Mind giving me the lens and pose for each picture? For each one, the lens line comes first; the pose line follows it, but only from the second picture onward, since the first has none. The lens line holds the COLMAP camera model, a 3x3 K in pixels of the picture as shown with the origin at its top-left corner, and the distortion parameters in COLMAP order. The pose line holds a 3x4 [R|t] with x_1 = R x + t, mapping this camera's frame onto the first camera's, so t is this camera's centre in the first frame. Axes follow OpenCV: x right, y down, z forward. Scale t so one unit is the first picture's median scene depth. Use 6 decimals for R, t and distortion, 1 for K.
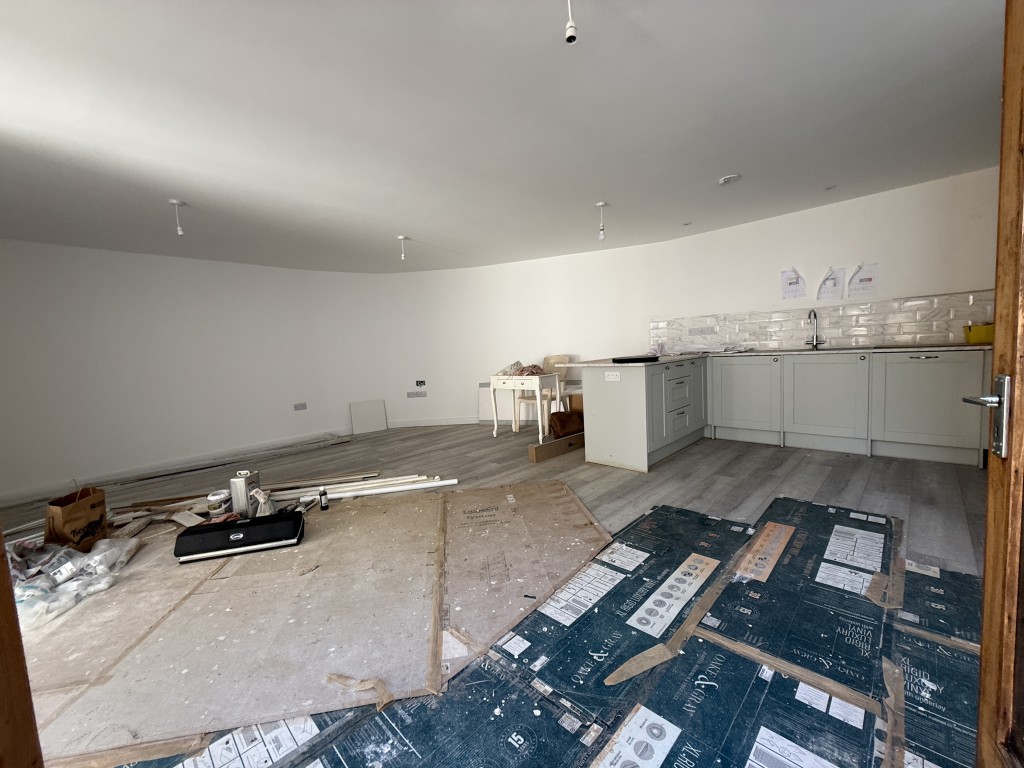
lens RADIAL K [[410.4, 0, 512.0], [0, 410.4, 384.0], [0, 0, 1]] dist [0.009516, 0.000091]
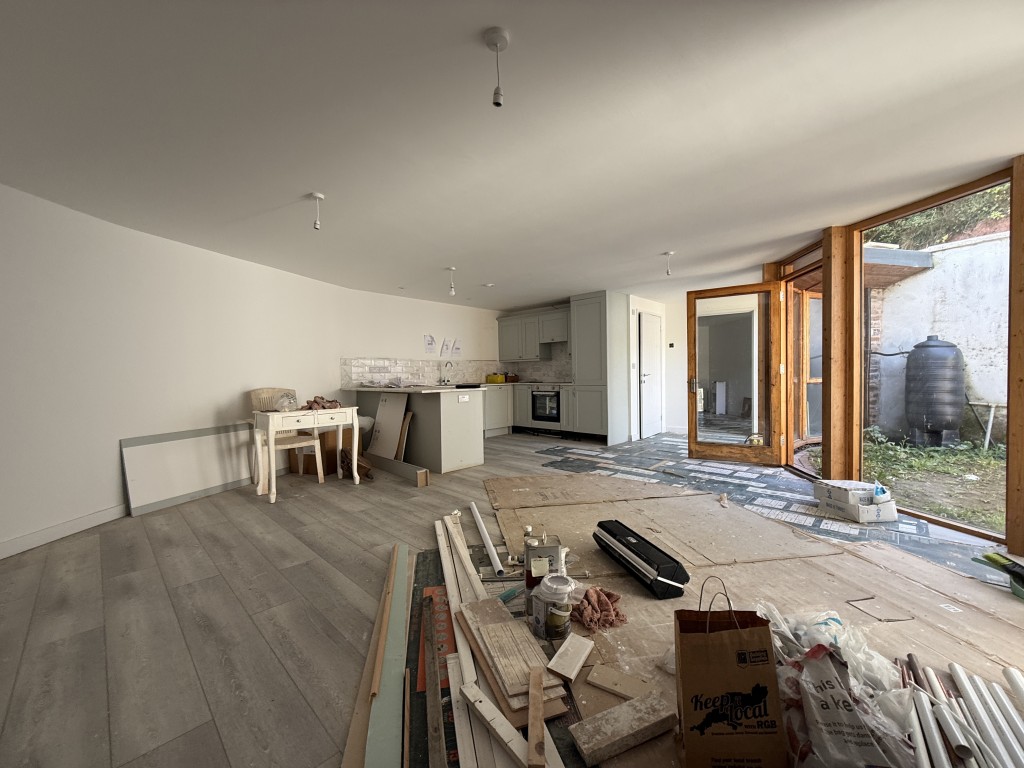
lens RADIAL K [[406.0, 0, 516.3], [0, 406.0, 384.1], [0, 0, 1]] dist [-0.000988, 0.000308]
pose [[-0.029974, 0.031622, 0.999050, -1.506491], [0.102880, 0.994289, -0.028385, -0.013877], [-0.994242, 0.101932, -0.033056, 1.214809]]
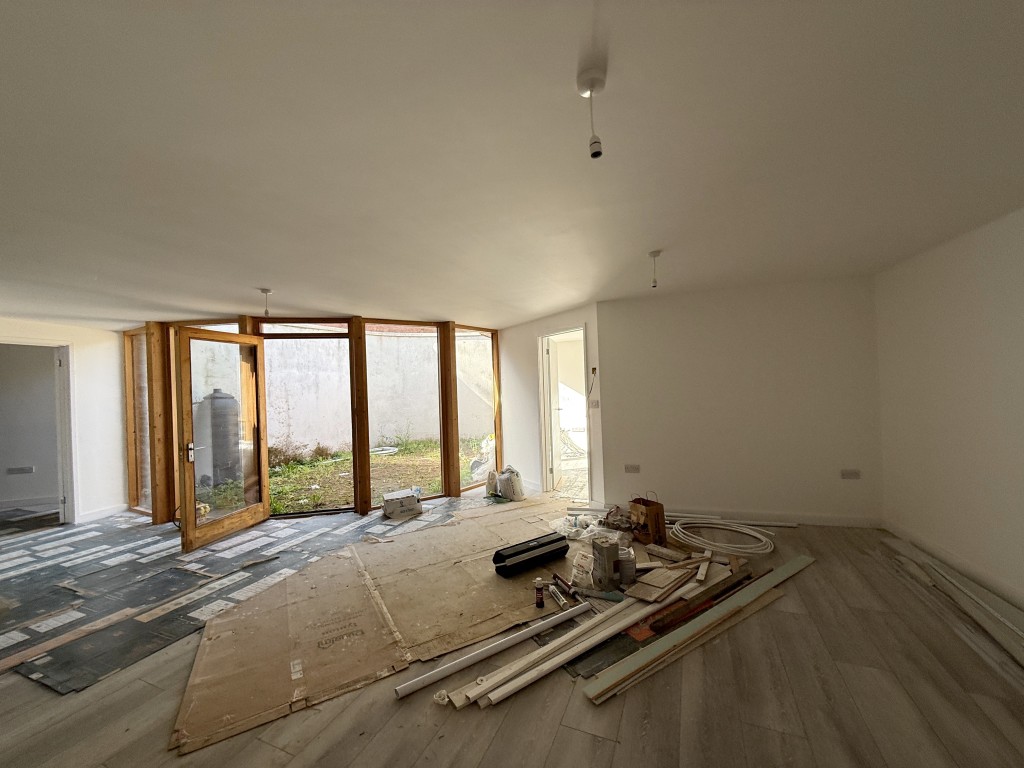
lens RADIAL K [[406.0, 0, 516.3], [0, 406.0, 384.1], [0, 0, 1]] dist [-0.000988, 0.000308]
pose [[-0.920777, 0.086964, -0.380272, -0.150346], [0.053791, 0.993827, 0.097028, -0.293652], [0.386362, 0.068886, -0.919771, 2.071313]]
